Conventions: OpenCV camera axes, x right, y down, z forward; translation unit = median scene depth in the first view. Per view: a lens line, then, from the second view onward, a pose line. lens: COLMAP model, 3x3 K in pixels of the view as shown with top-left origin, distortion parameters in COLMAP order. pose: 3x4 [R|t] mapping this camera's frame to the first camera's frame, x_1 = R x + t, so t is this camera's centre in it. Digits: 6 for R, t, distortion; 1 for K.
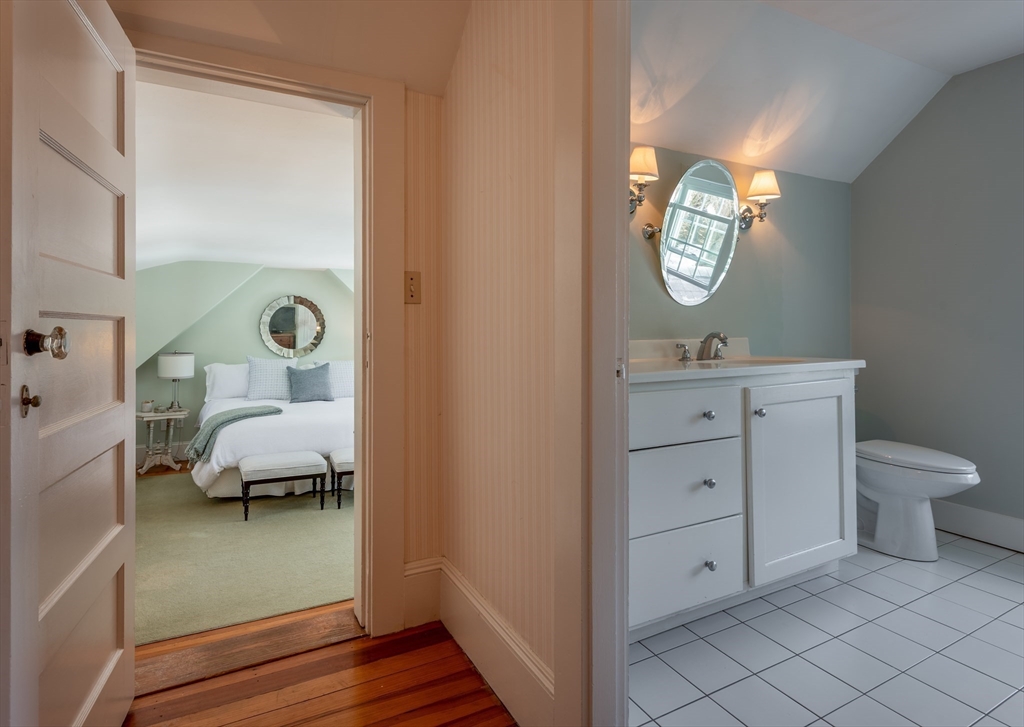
lens RADIAL K [[532.8, 0, 512.7], [0, 532.8, 329.6], [0, 0, 1]] dist [0.003344, -0.000759]
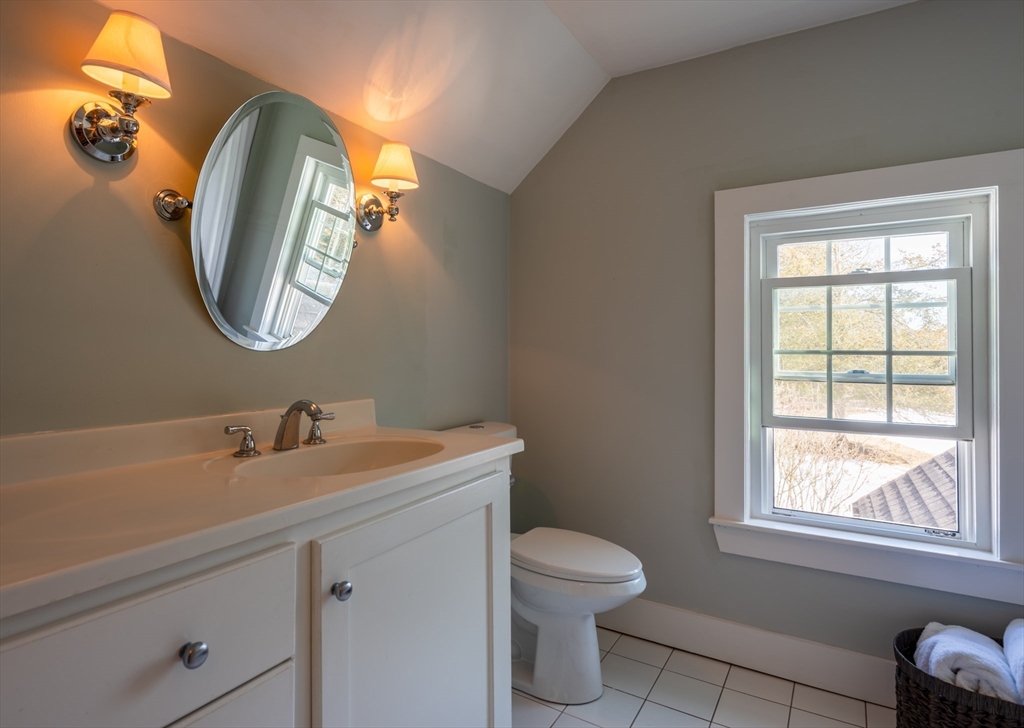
lens RADIAL K [[564.9, 0, 509.4], [0, 564.9, 351.5], [0, 0, 1]] dist [0.000514, 0.000353]
pose [[0.847388, 0.006093, 0.530940, 0.250769], [-0.005769, 0.999981, -0.002268, -0.047491], [-0.530944, -0.001141, 0.847406, 0.381745]]
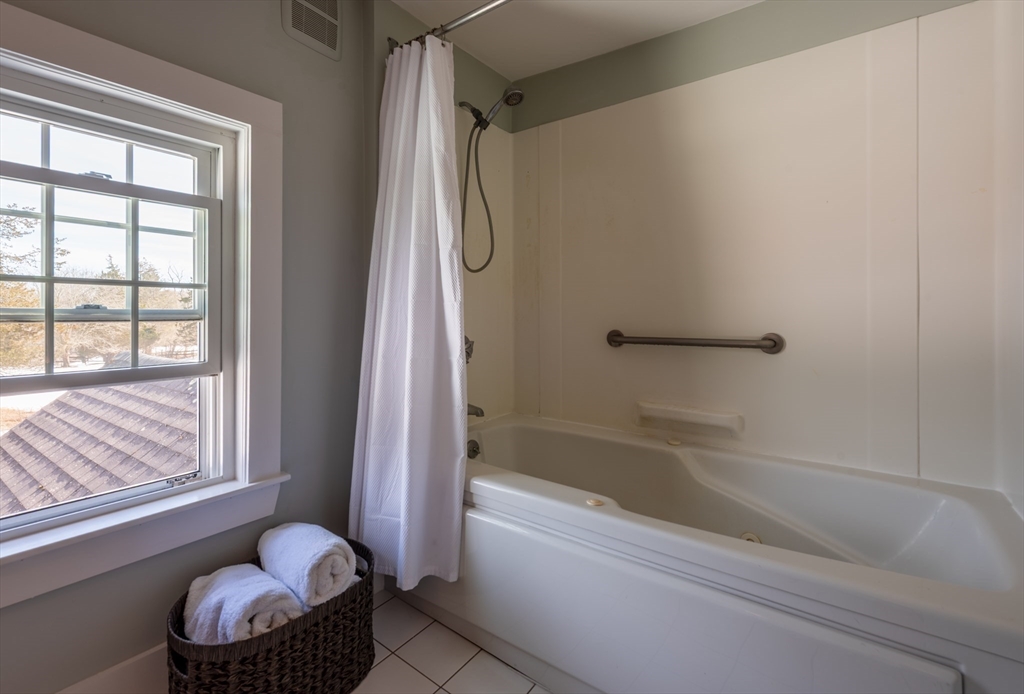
lens RADIAL K [[469.3, 0, 508.5], [0, 469.3, 310.5], [0, 0, 1]] dist [-0.000338, -0.000172]
pose [[-0.433431, 0.001867, 0.901185, 0.375537], [-0.000772, 0.999997, -0.002443, -0.028592], [-0.901186, -0.001754, -0.433428, 0.531468]]
